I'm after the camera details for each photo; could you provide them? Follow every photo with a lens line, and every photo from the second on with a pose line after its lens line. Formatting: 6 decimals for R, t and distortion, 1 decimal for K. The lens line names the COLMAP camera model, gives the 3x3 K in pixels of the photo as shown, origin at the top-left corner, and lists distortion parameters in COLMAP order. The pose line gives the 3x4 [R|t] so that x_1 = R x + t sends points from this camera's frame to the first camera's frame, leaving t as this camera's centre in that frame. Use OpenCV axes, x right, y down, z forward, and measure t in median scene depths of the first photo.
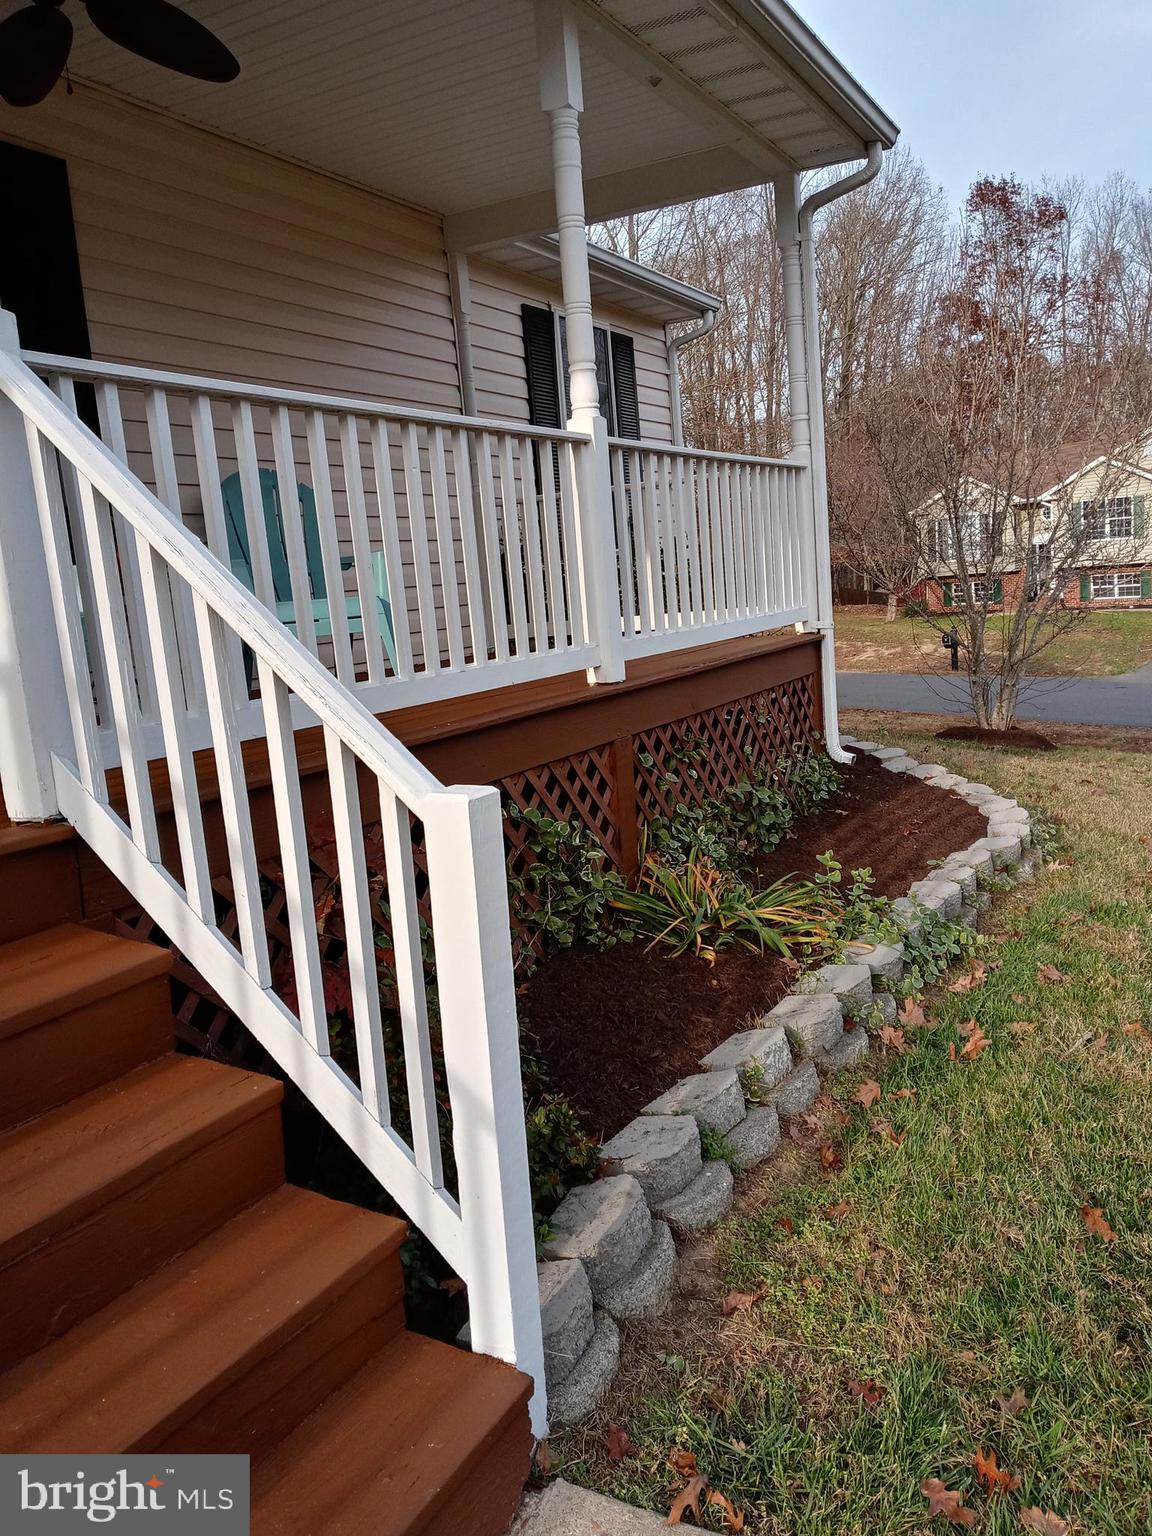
lens RADIAL K [[1227.8, 0, 576.2], [0, 1227.8, 773.2], [0, 0, 1]] dist [0.057221, 0.000760]
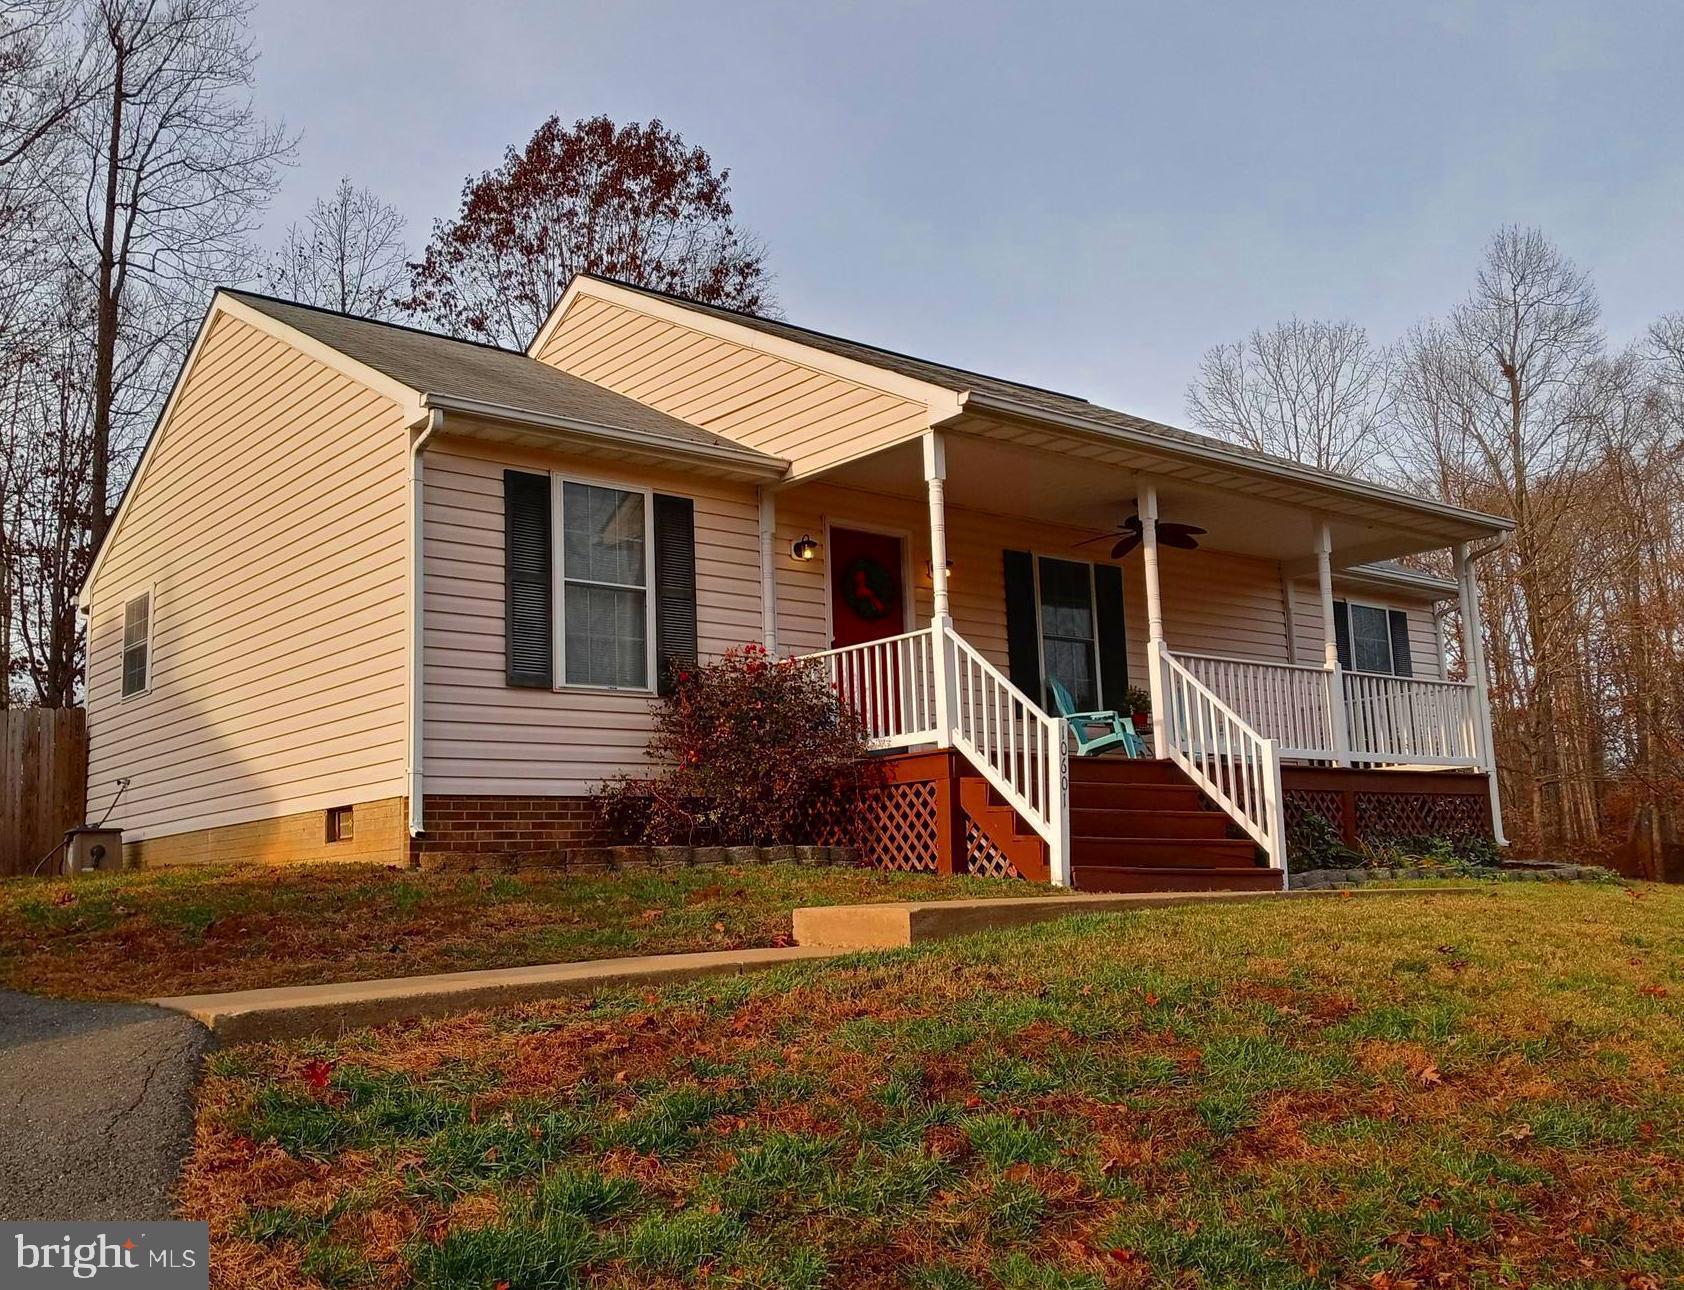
lens RADIAL K [[1602.6, 0, 841.2], [0, 1602.6, 643.3], [0, 0, 1]] dist [0.046141, 0.000000]
pose [[0.928142, -0.014118, -0.371958, 0.215606], [-0.092824, 0.958931, -0.268021, 0.462960], [0.360466, 0.283289, 0.888714, -1.641703]]
